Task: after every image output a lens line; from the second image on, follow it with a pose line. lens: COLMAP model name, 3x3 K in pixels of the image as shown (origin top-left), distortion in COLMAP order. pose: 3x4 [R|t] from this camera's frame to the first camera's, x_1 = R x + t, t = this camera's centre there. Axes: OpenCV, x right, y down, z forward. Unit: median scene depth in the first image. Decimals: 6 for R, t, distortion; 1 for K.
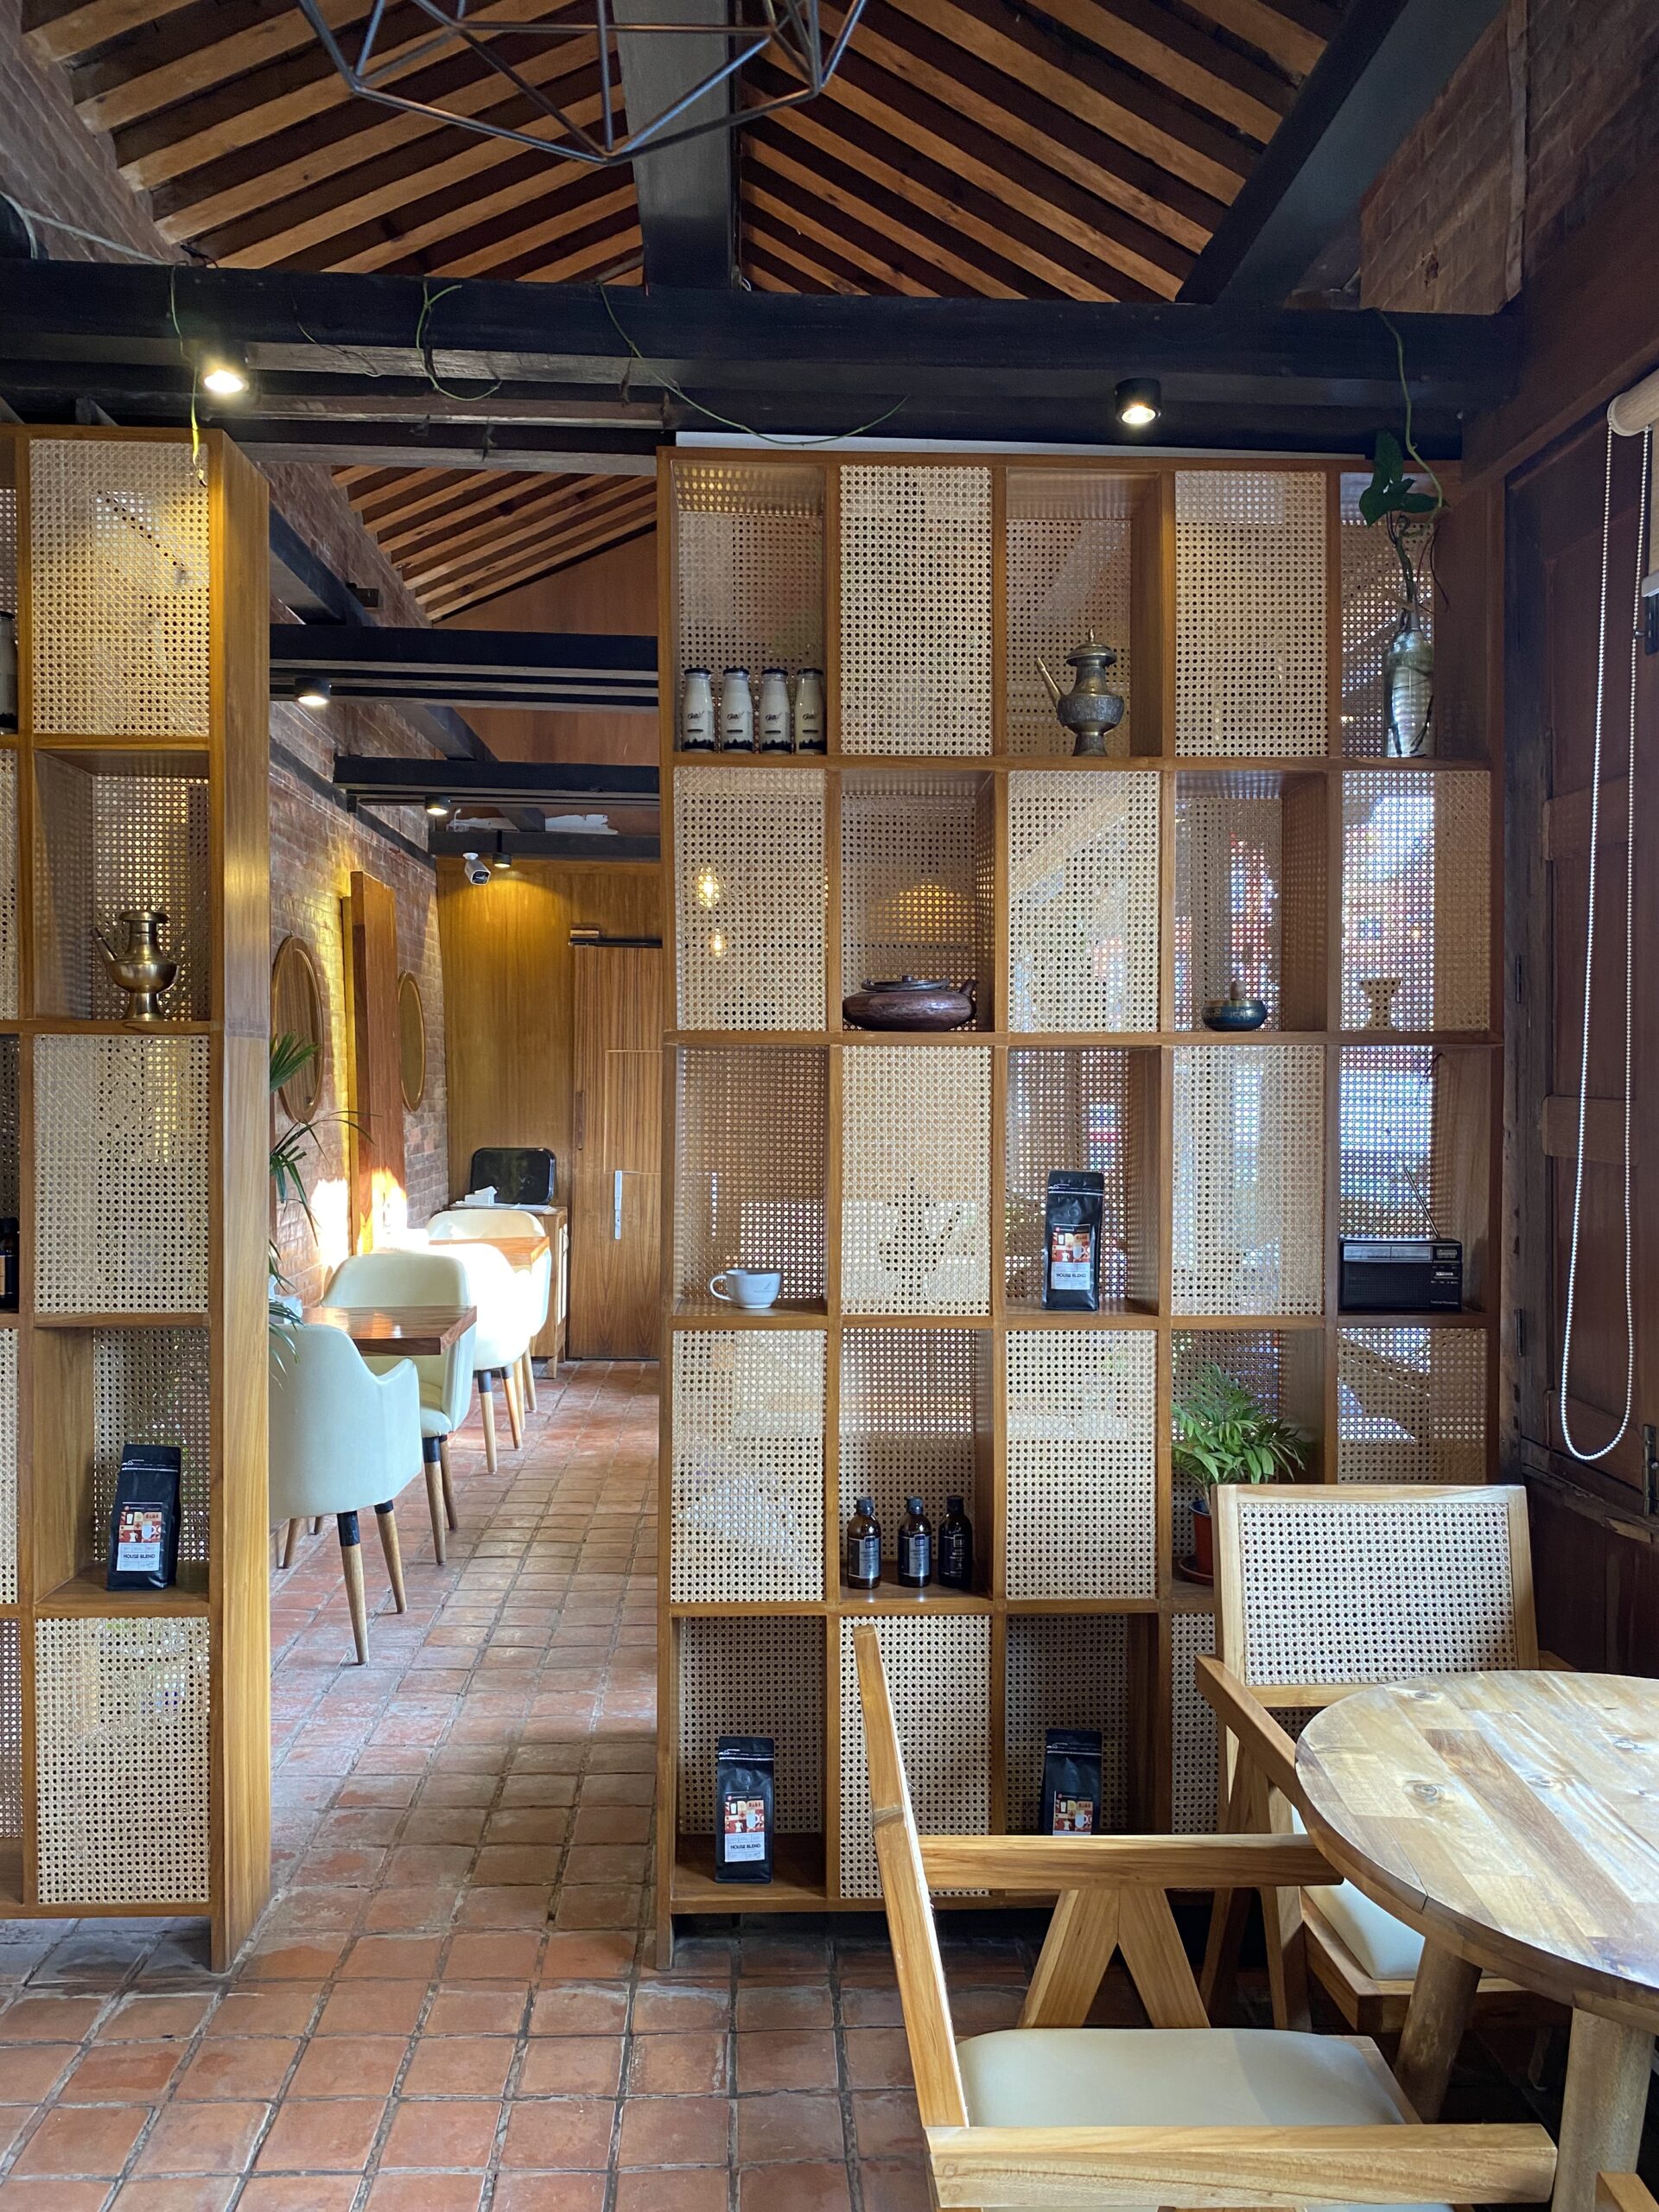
lens RADIAL K [[1678.2, 0, 827.7], [0, 1678.2, 1105.0], [0, 0, 1]] dist [-0.000717, 0.000052]
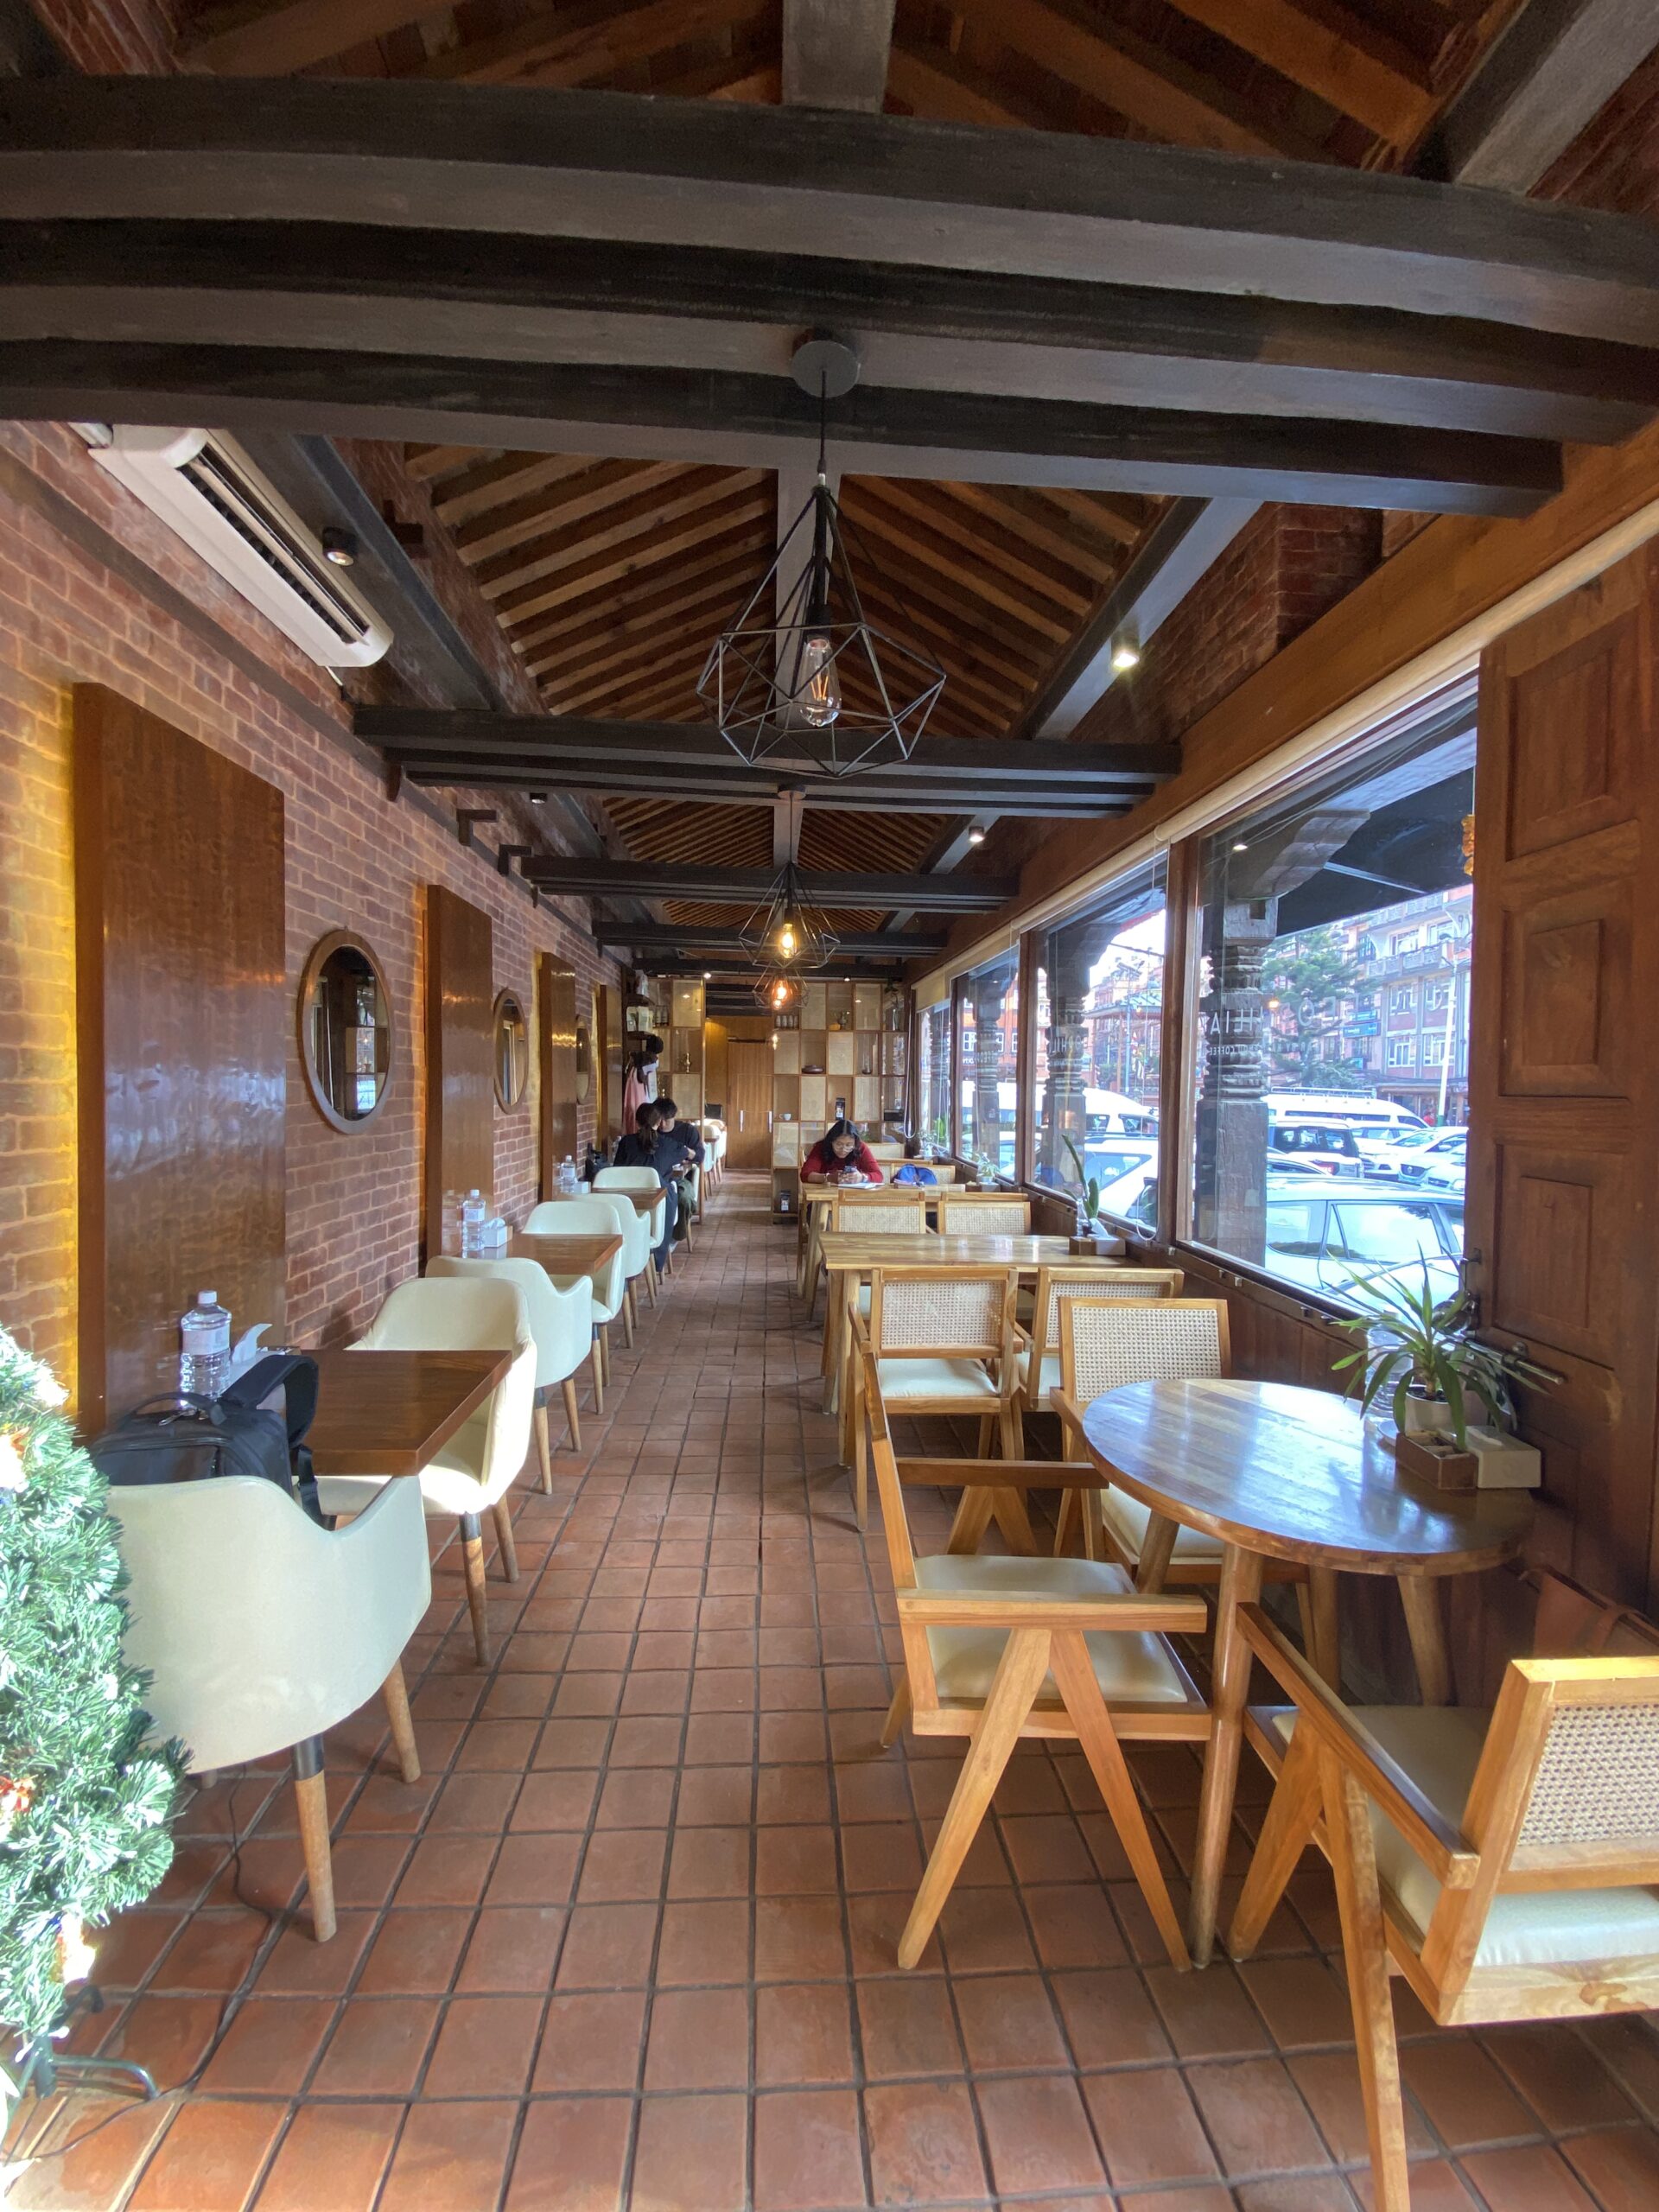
lens RADIAL K [[890.3, 0, 826.7], [0, 890.3, 1108.2], [0, 0, 1]] dist [0.000060, 0.000000]
pose [[0.999267, 0.009555, -0.037071, 0.219681], [-0.009113, 0.999885, 0.012092, 0.040872], [0.037182, -0.011745, 0.999239, -2.217028]]
